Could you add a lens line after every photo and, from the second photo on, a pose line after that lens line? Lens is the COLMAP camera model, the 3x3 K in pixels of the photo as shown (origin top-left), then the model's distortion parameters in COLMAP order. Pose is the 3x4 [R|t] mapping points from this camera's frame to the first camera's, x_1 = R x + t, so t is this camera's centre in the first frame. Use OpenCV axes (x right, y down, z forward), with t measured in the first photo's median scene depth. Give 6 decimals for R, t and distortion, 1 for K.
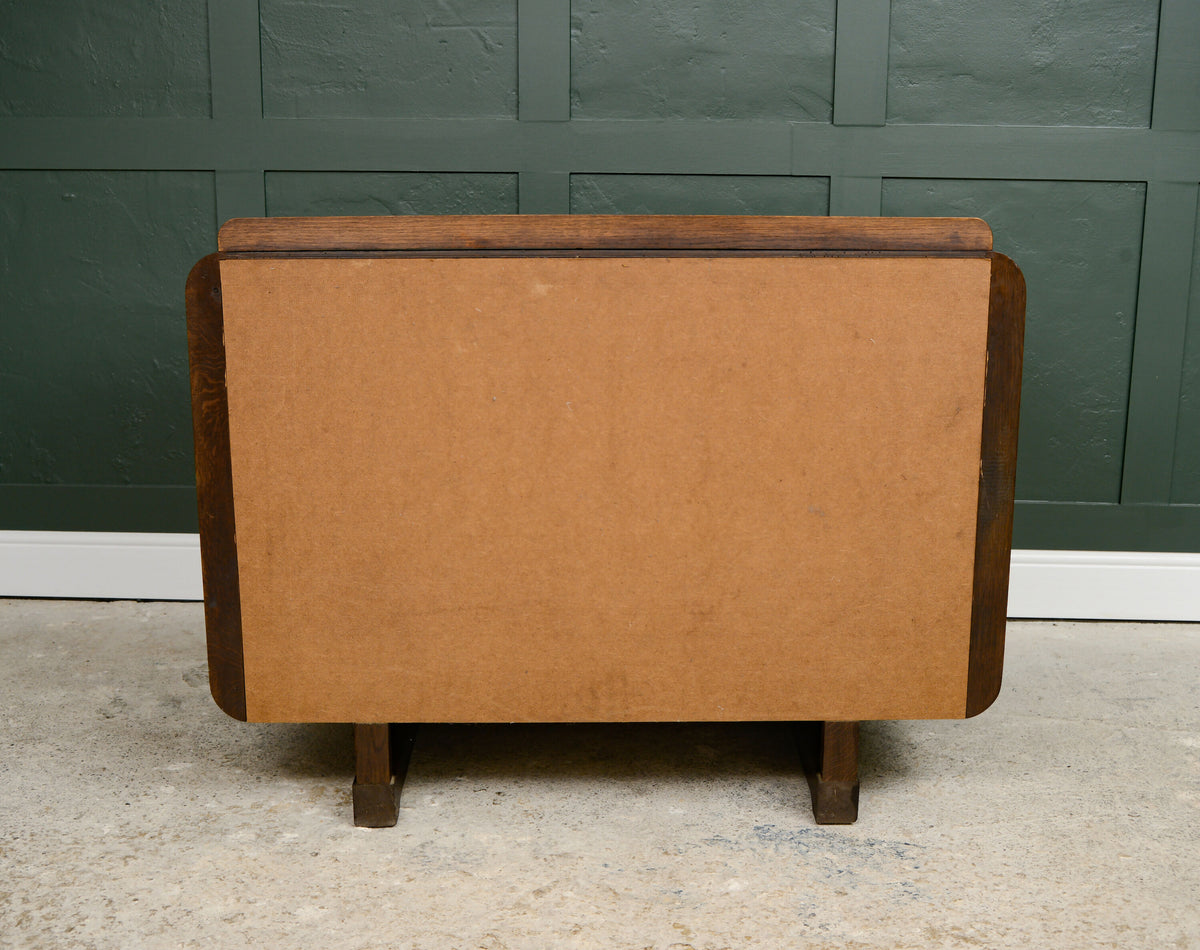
lens RADIAL K [[1667.5, 0, 610.2], [0, 1667.5, 476.5], [0, 0, 1]] dist [-0.032946, 0.000000]
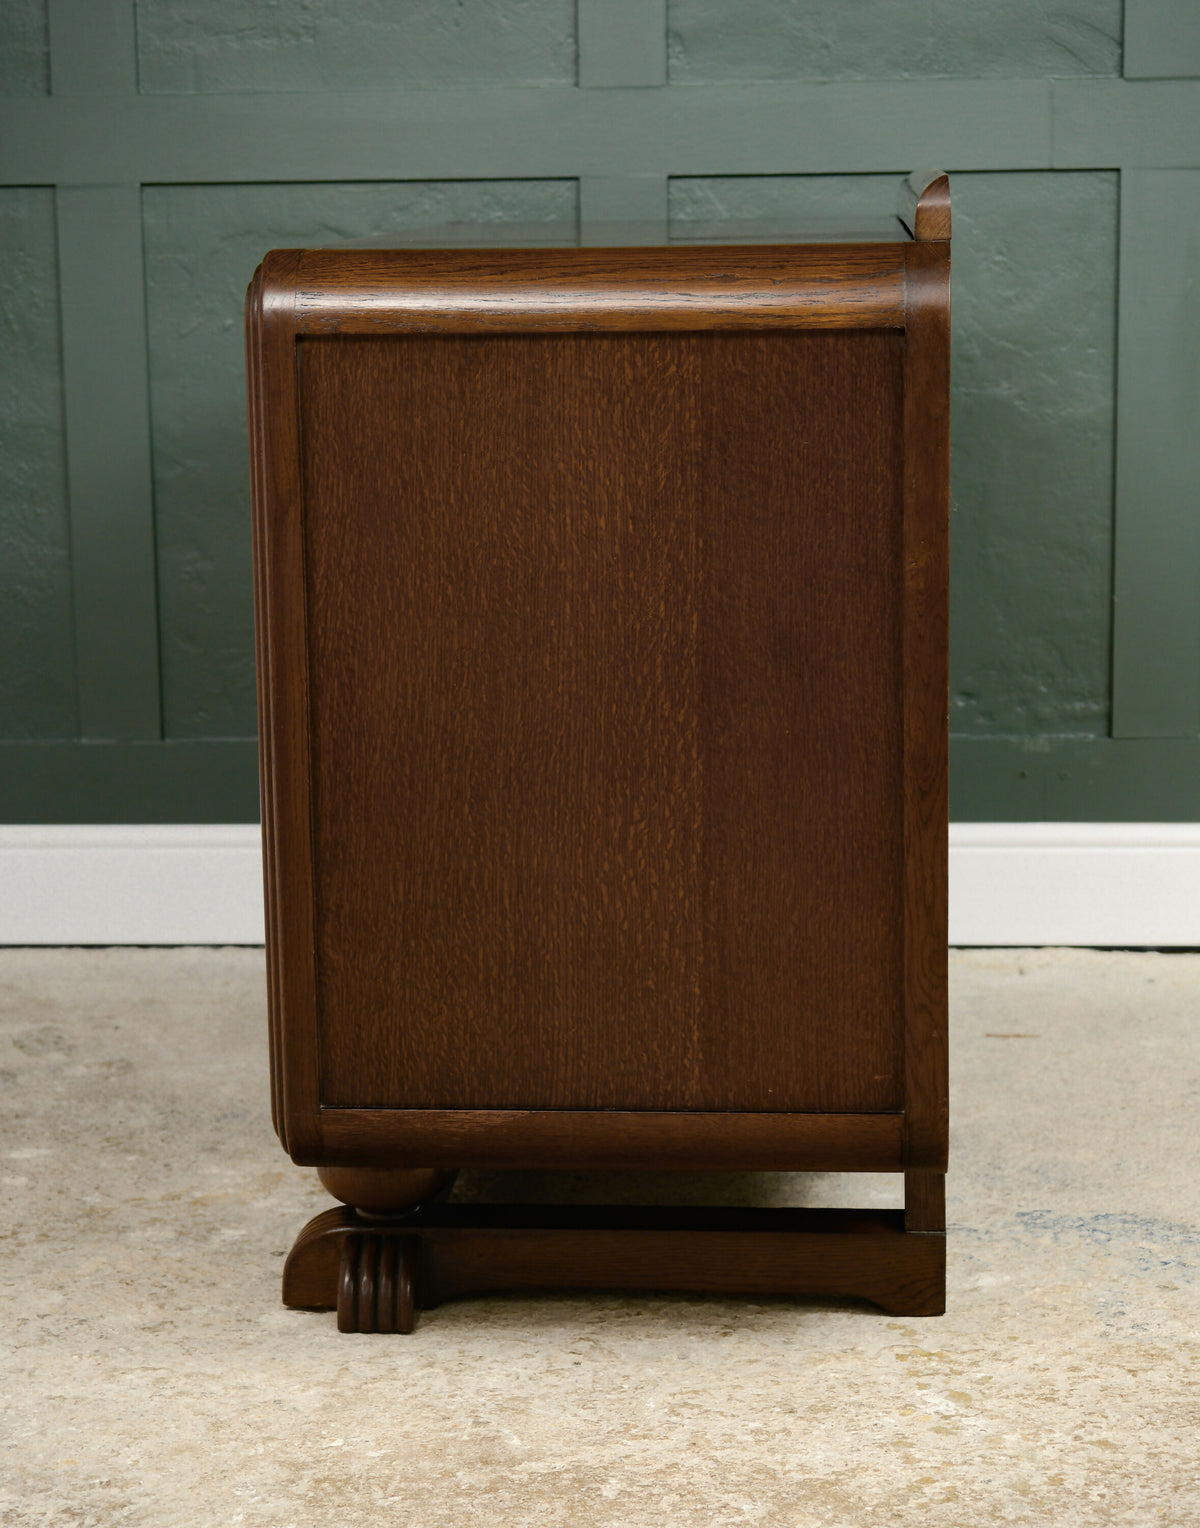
lens RADIAL K [[3397.9, 0, 577.9], [0, 3397.9, 753.2], [0, 0, 1]] dist [0.076374, 0.000000]
pose [[0.999363, -0.016983, -0.031400, -0.022205], [0.014735, 0.997404, -0.070484, 0.103885], [0.032516, 0.069976, 0.997019, -0.173473]]
